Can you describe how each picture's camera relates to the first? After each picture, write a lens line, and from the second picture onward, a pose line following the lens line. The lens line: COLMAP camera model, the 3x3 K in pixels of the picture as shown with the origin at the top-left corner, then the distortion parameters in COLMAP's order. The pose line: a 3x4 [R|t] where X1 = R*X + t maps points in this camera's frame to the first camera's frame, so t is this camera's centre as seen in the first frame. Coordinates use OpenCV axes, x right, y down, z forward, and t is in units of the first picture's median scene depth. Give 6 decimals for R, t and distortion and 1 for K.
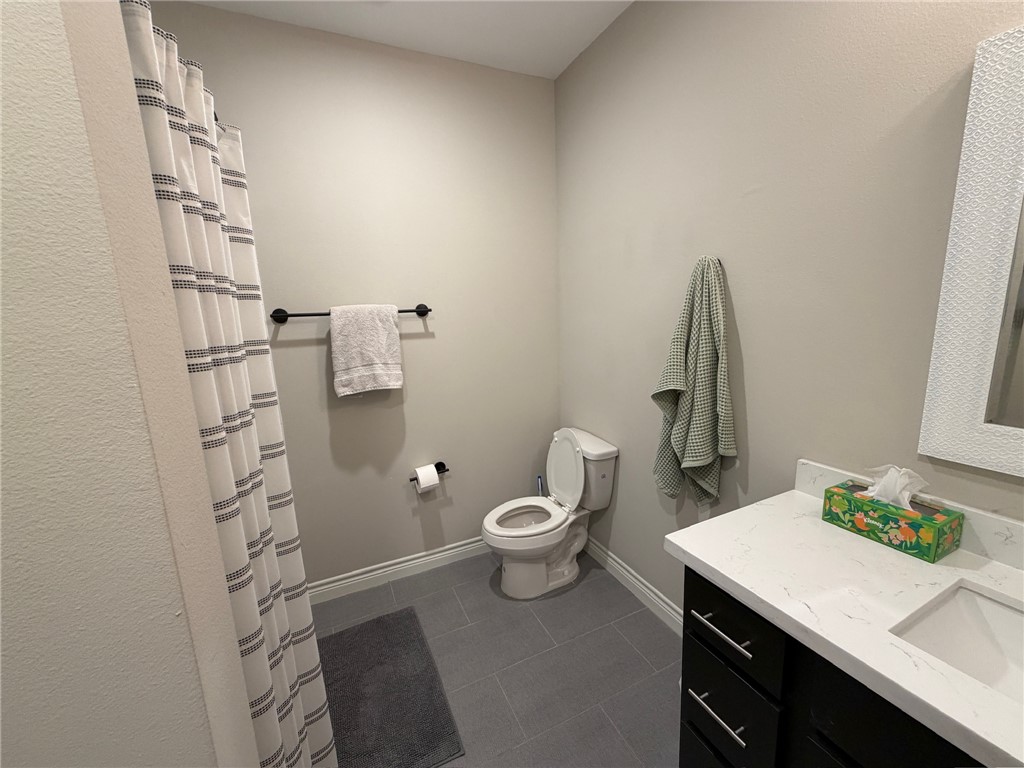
lens RADIAL K [[410.3, 0, 509.6], [0, 410.3, 380.1], [0, 0, 1]] dist [-0.000808, -0.001017]
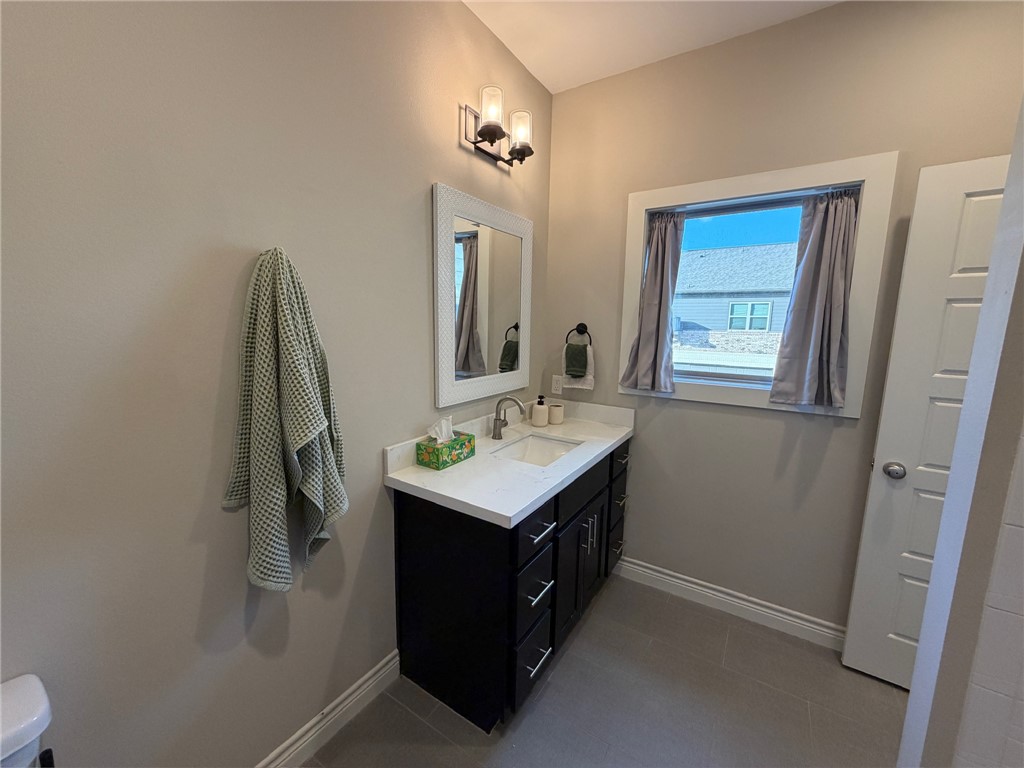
lens RADIAL K [[410.3, 0, 511.6], [0, 410.3, 381.6], [0, 0, 1]] dist [-0.000808, -0.001017]
pose [[-0.536063, -0.096276, 0.838670, -0.584134], [0.150330, 0.966709, 0.207063, -0.235062], [-0.830685, 0.237076, -0.503743, 1.601031]]
